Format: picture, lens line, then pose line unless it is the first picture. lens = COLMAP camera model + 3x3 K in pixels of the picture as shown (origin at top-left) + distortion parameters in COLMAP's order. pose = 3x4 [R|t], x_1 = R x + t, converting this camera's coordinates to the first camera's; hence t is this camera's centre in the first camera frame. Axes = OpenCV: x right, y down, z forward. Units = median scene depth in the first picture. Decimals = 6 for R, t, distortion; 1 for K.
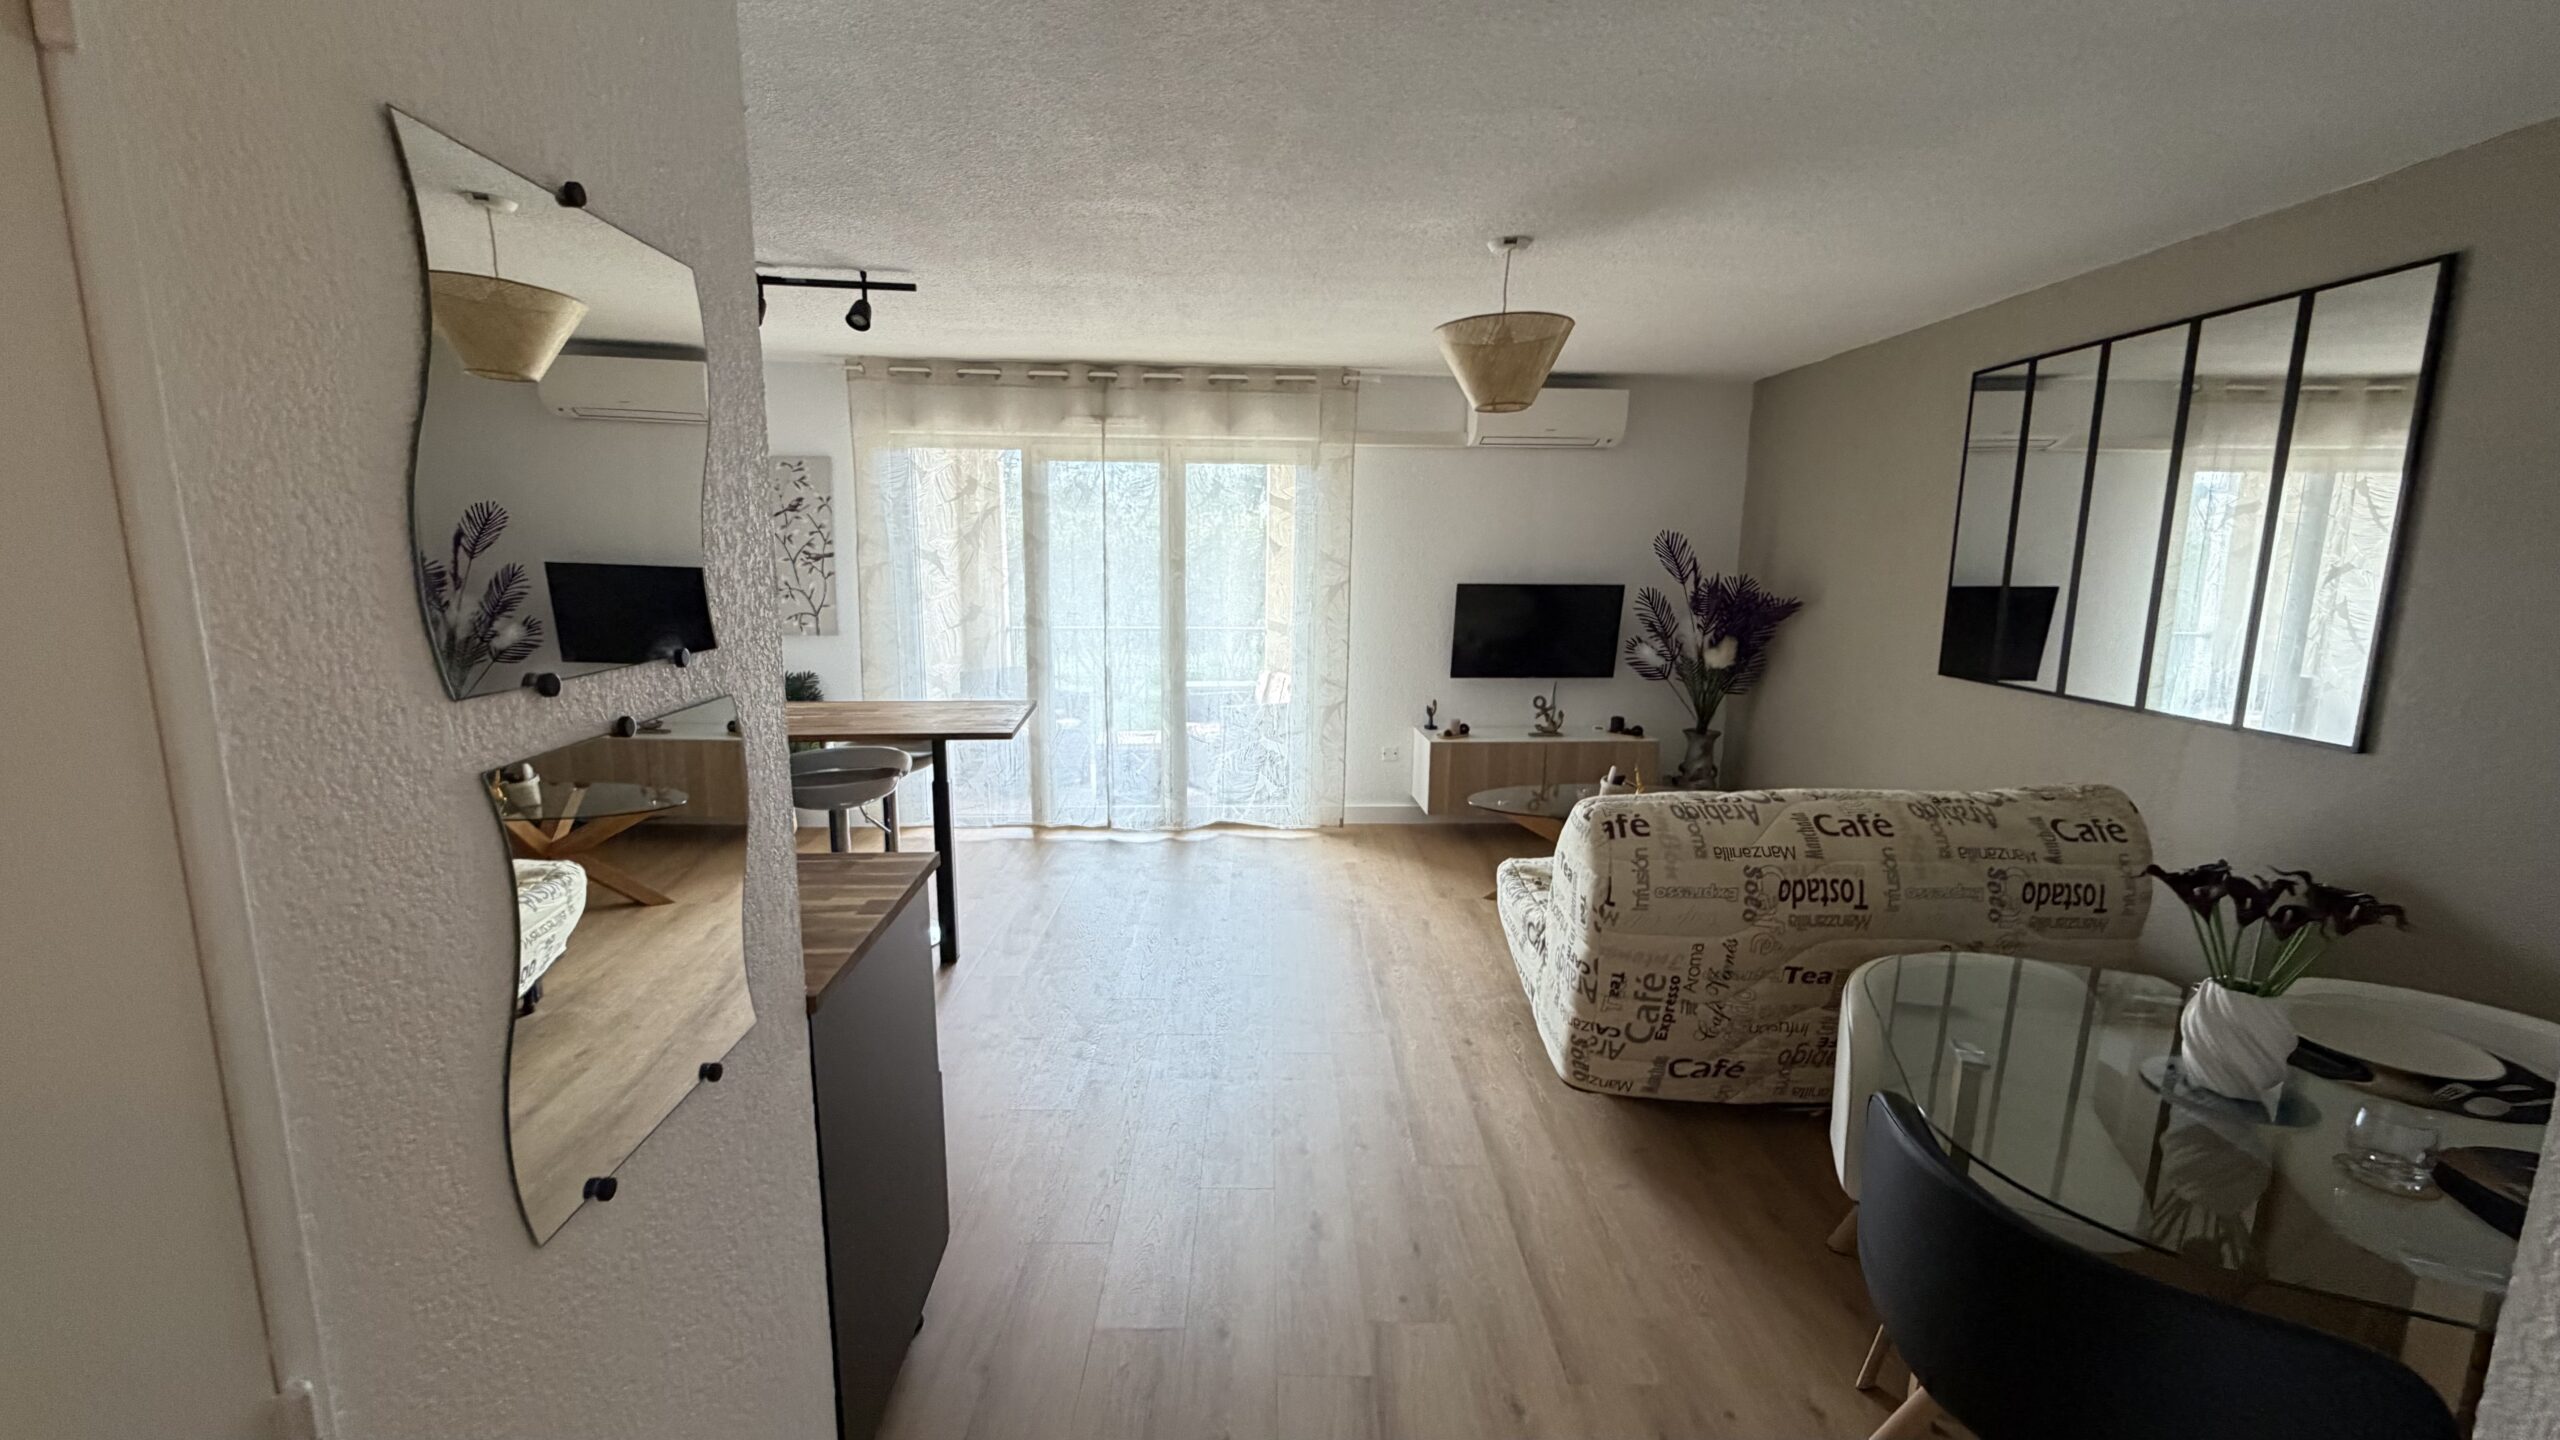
lens RADIAL K [[1016.0, 0, 1269.7], [0, 1016.0, 718.5], [0, 0, 1]] dist [-0.001643, -0.000438]
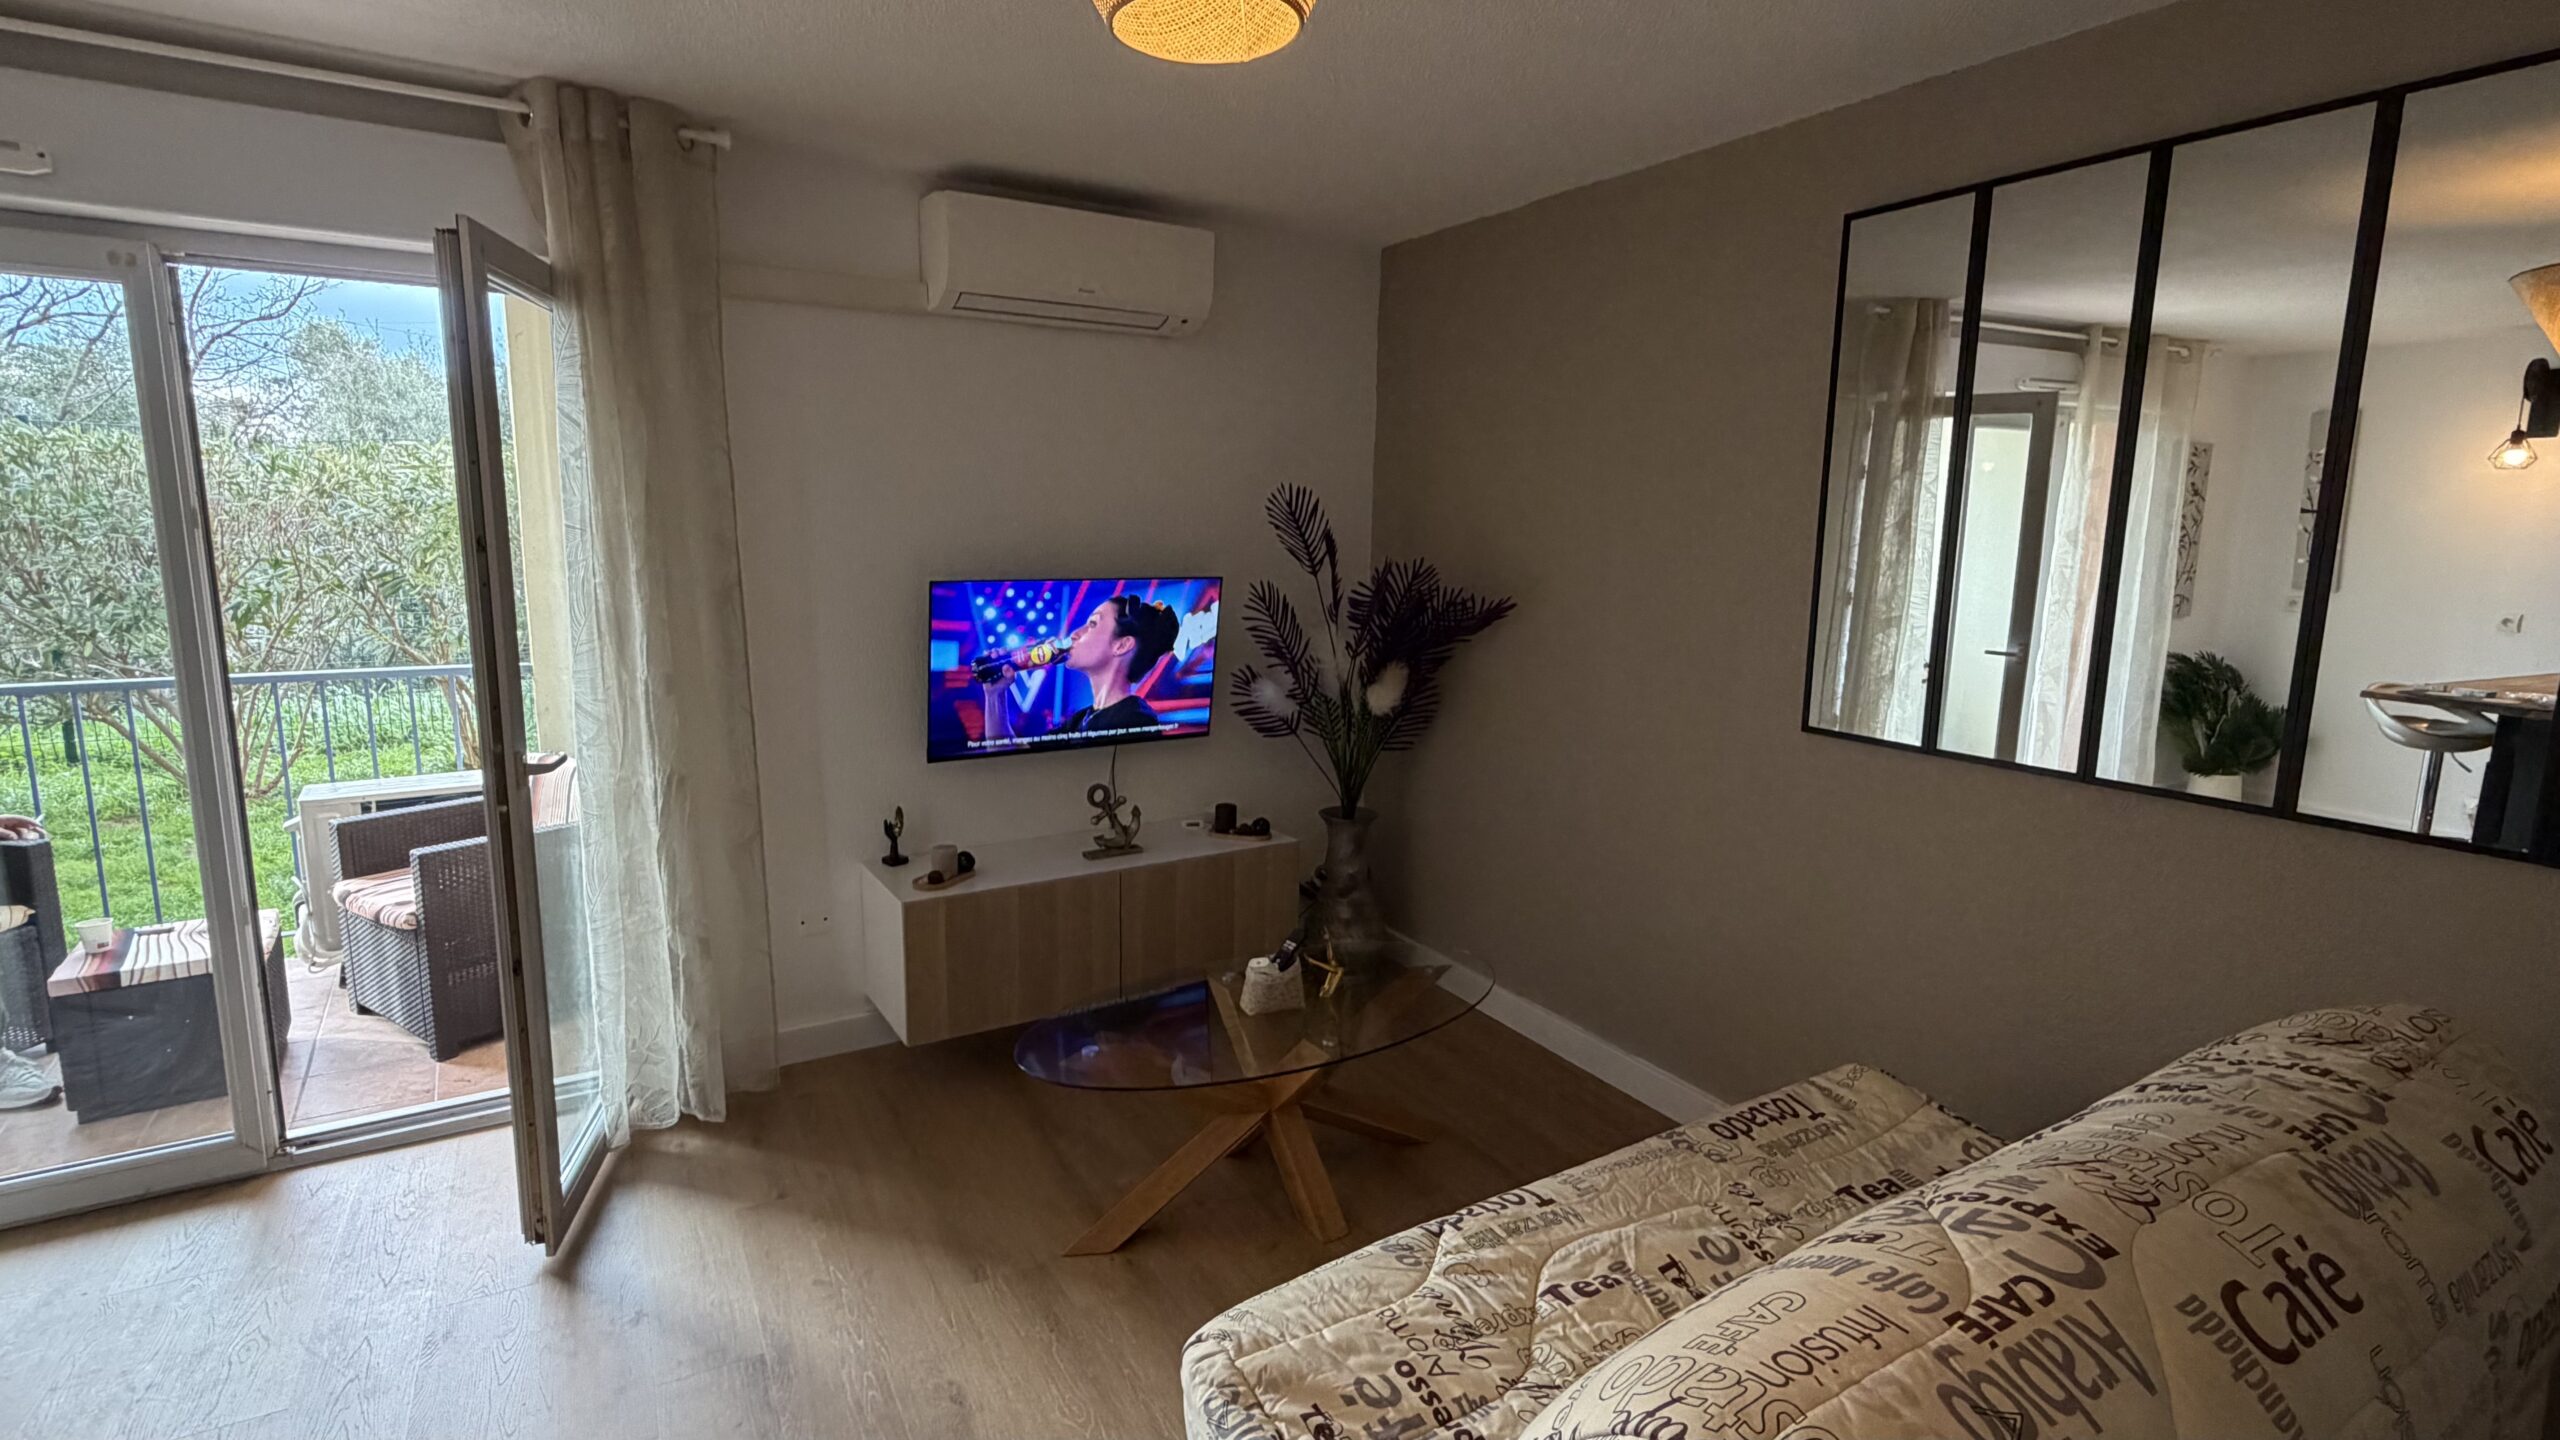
lens RADIAL K [[1221.8, 0, 1280.0], [0, 1221.8, 720.0], [0, 0, 1]] dist [0.000673, 0.000819]
pose [[0.871354, -0.075903, 0.484748, 0.036119], [0.073213, 0.997015, 0.024510, -0.066076], [-0.485161, 0.014133, 0.874310, 0.382814]]
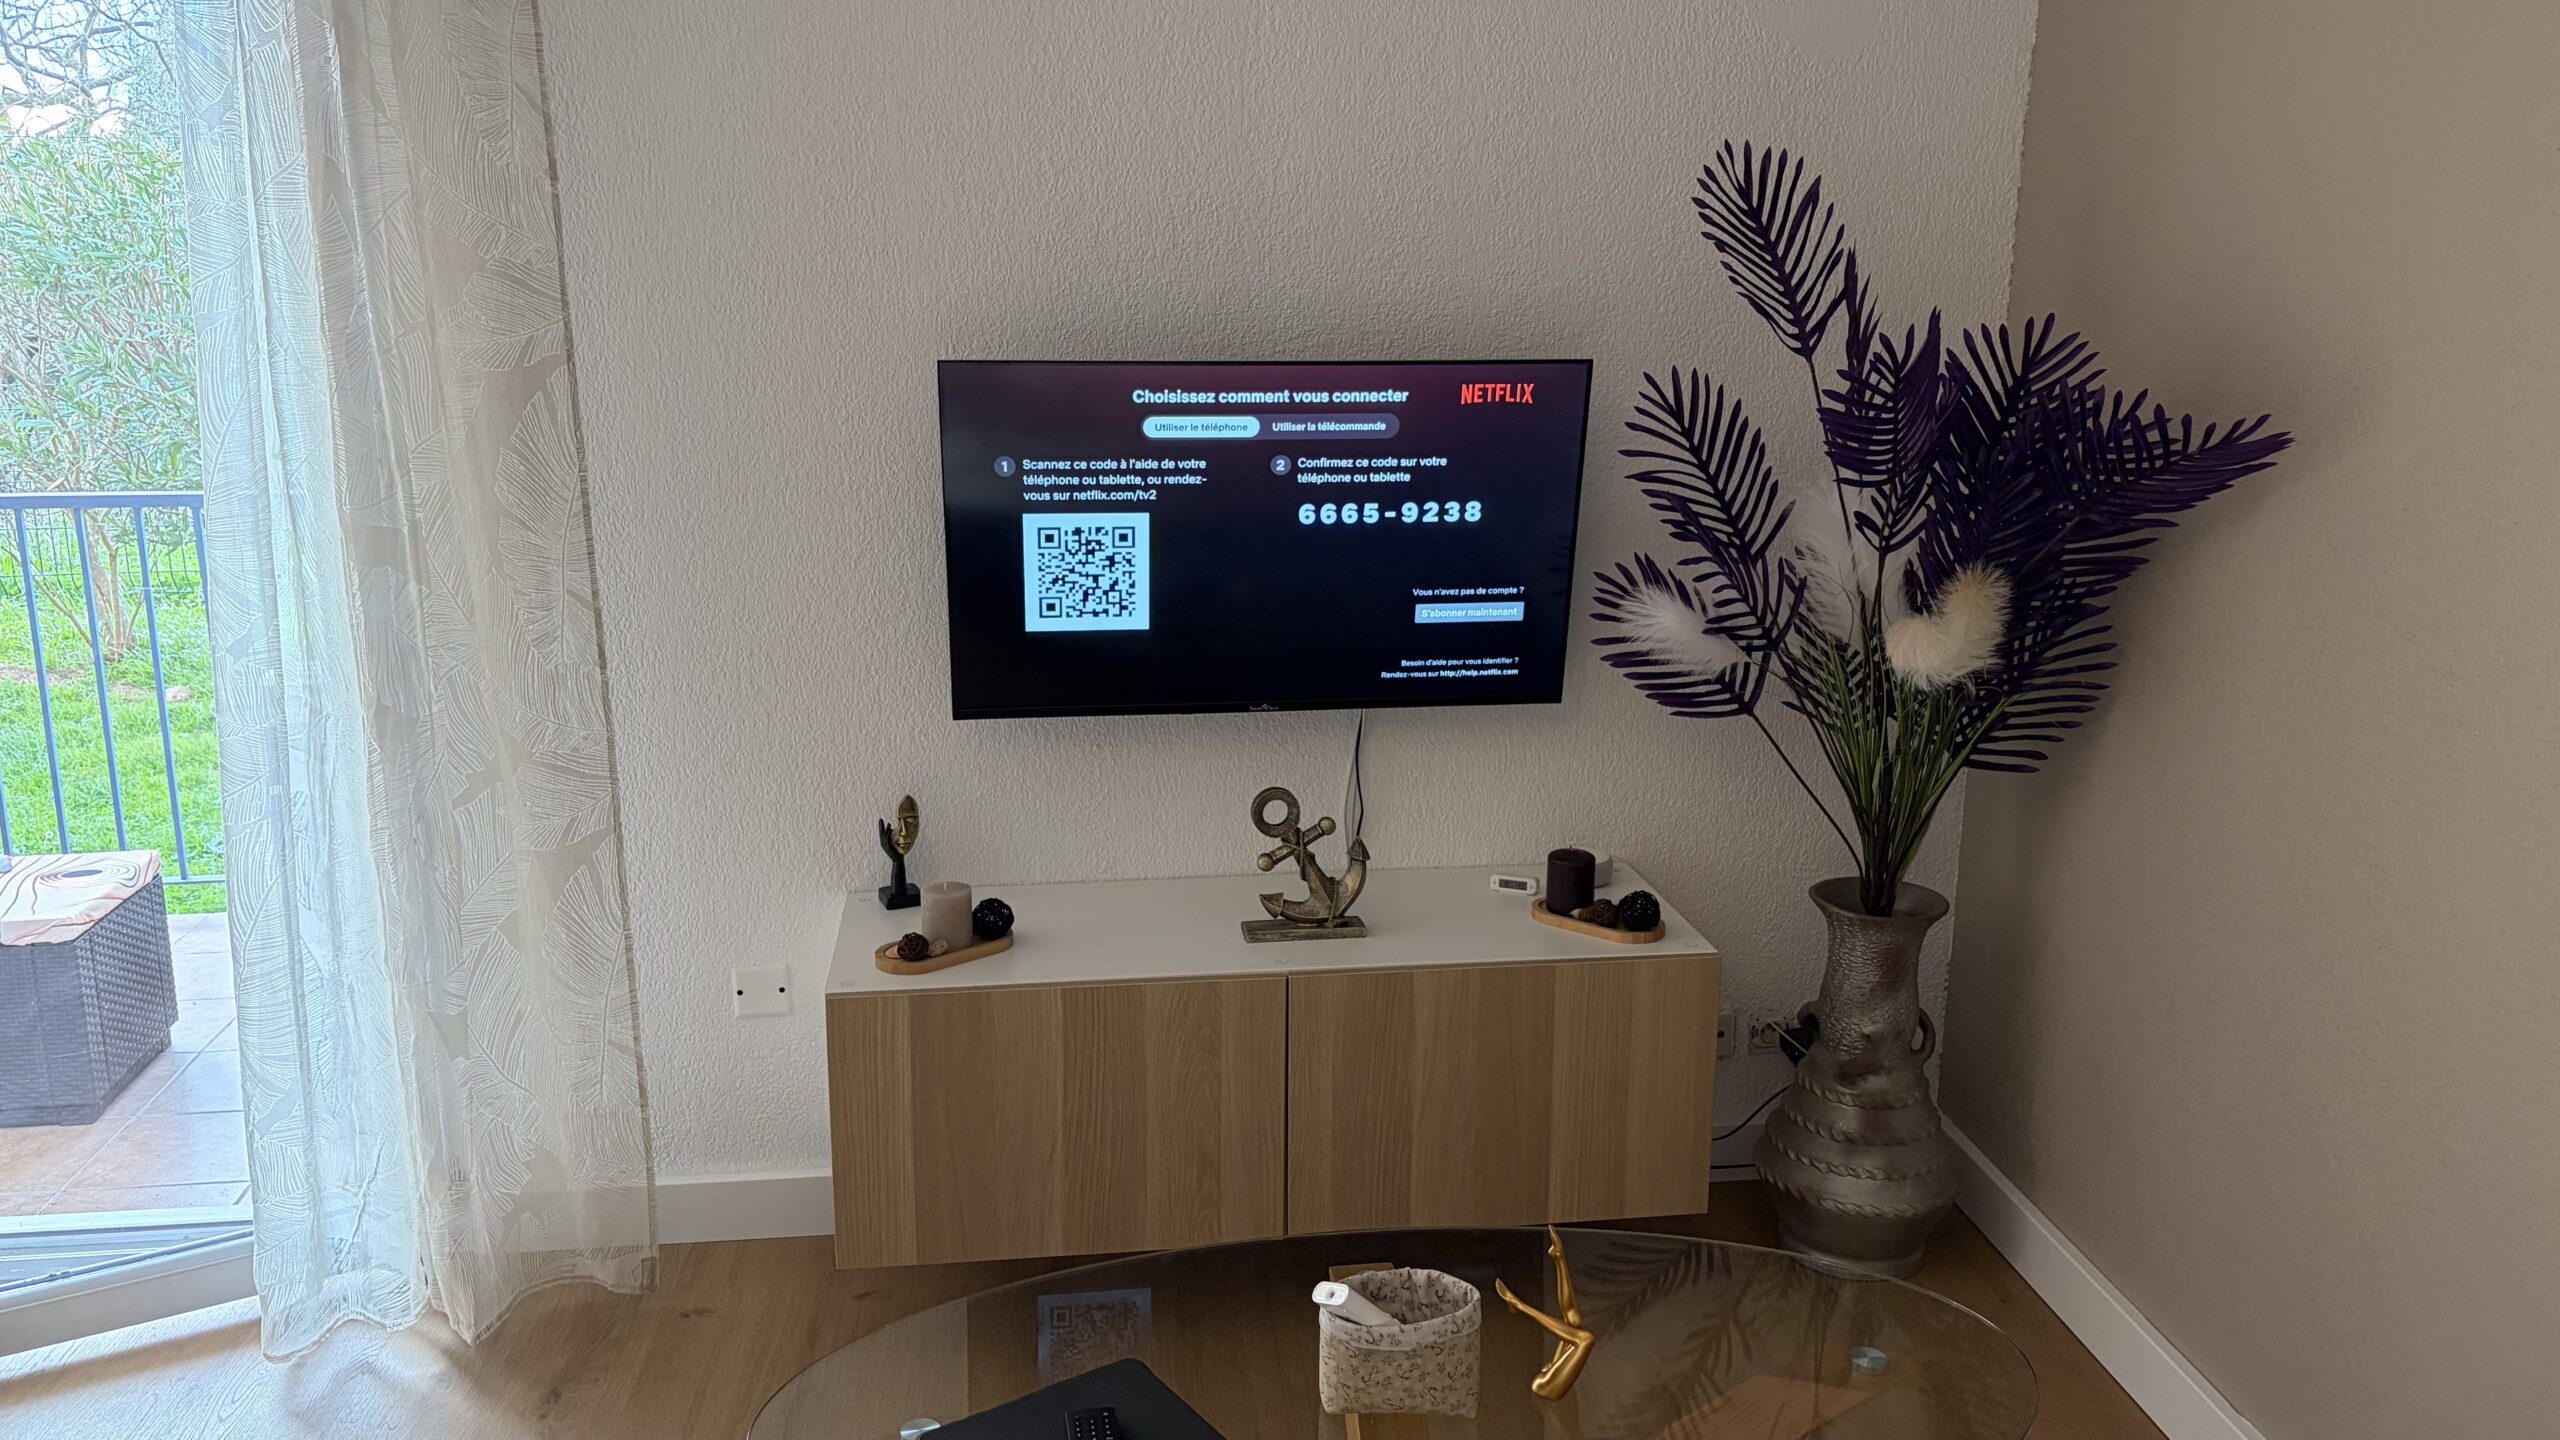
lens RADIAL K [[1939.7, 0, 1259.5], [0, 1939.7, 709.1], [0, 0, 1]] dist [0.054429, -0.082146]
pose [[0.997108, -0.021040, 0.073026, 0.227803], [0.016765, 0.998136, 0.058679, -0.073182], [-0.074124, -0.057285, 0.995602, 0.505494]]
